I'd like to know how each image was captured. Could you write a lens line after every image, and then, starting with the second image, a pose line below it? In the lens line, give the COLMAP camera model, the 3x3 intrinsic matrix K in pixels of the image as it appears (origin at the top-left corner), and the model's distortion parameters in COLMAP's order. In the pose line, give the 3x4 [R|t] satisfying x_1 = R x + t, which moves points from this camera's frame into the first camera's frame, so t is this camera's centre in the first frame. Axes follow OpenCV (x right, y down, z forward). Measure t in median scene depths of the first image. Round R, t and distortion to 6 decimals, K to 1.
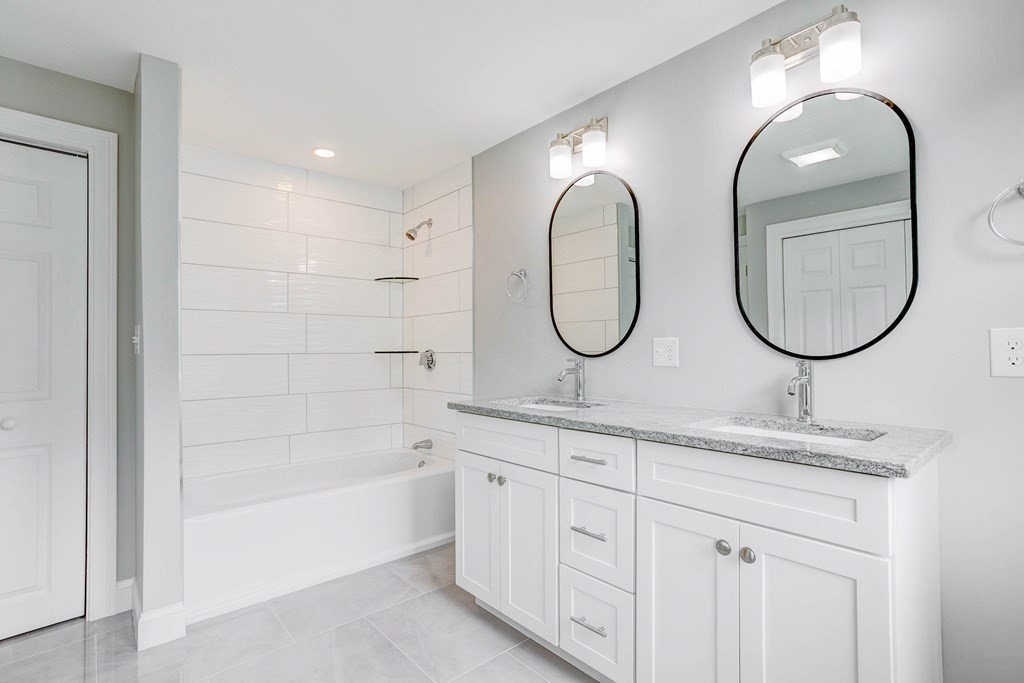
lens RADIAL K [[497.9, 0, 509.7], [0, 497.9, 343.5], [0, 0, 1]] dist [-0.046755, 0.039424]
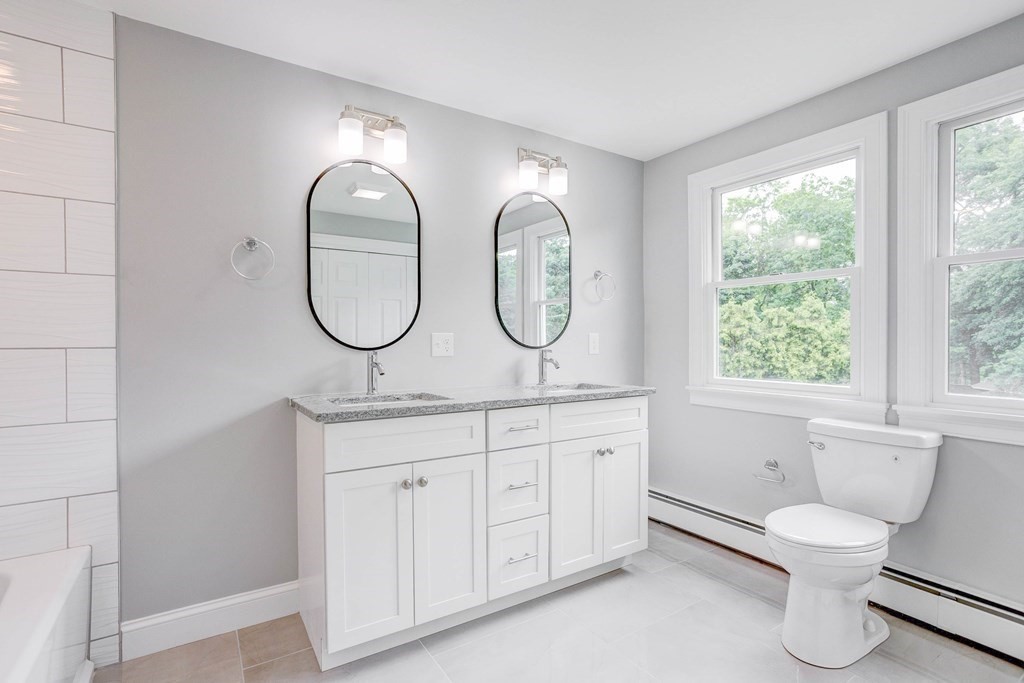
lens RADIAL K [[480.5, 0, 511.1], [0, 480.5, 352.0], [0, 0, 1]] dist [-0.041098, 0.000376]
pose [[0.140310, -0.011721, 0.990038, -0.804664], [-0.007690, 0.999887, 0.012927, 0.018774], [-0.990078, -0.009427, 0.140204, 0.657733]]
